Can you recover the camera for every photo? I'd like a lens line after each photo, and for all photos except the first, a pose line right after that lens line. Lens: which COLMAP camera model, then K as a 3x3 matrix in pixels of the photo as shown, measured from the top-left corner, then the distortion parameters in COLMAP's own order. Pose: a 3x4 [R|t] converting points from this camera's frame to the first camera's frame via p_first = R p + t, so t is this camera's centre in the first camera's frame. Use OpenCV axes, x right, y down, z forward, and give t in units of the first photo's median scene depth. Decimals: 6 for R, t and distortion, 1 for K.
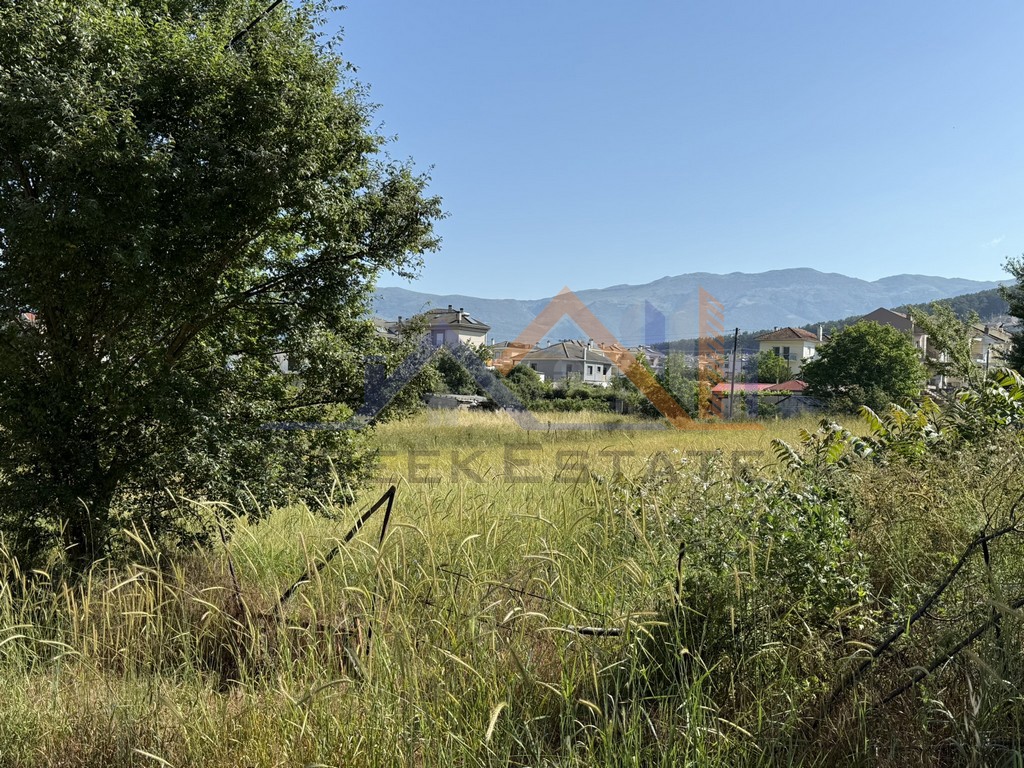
lens RADIAL K [[1030.5, 0, 510.6], [0, 1030.5, 383.5], [0, 0, 1]] dist [0.101054, 0.000000]
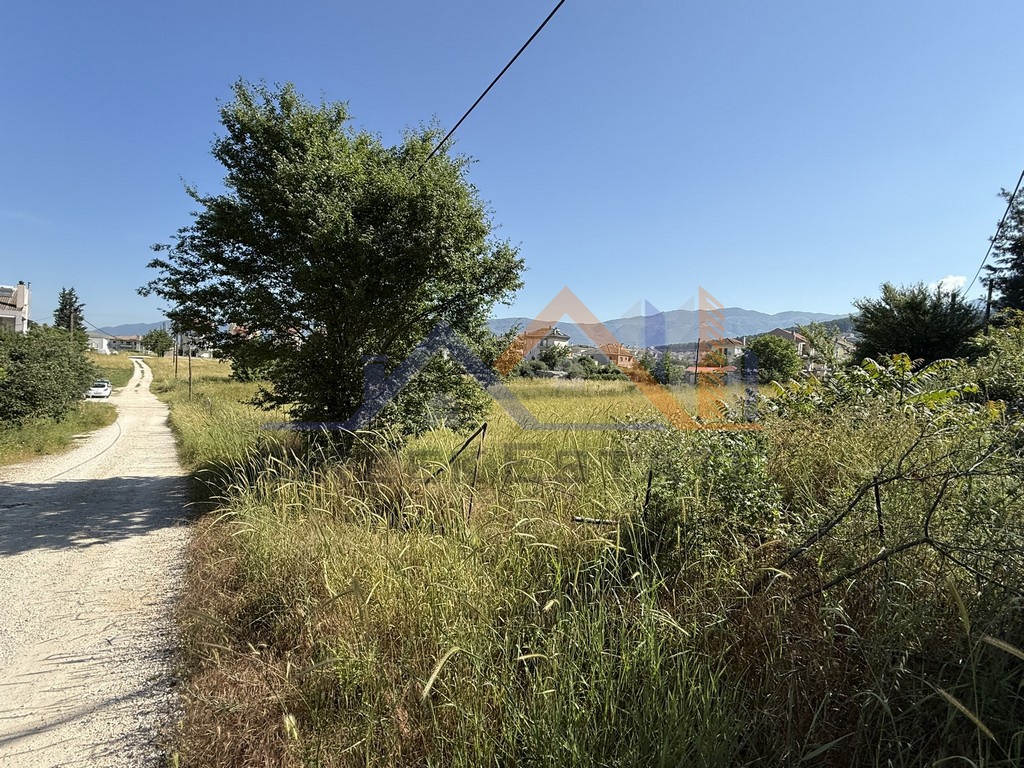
lens RADIAL K [[504.1, 0, 506.8], [0, 504.1, 383.4], [0, 0, 1]] dist [-0.000328, -0.000445]
pose [[0.988811, 0.017415, -0.148154, 0.032599], [-0.012097, 0.999252, 0.036724, 0.001835], [0.148683, -0.034521, 0.988282, 0.124226]]
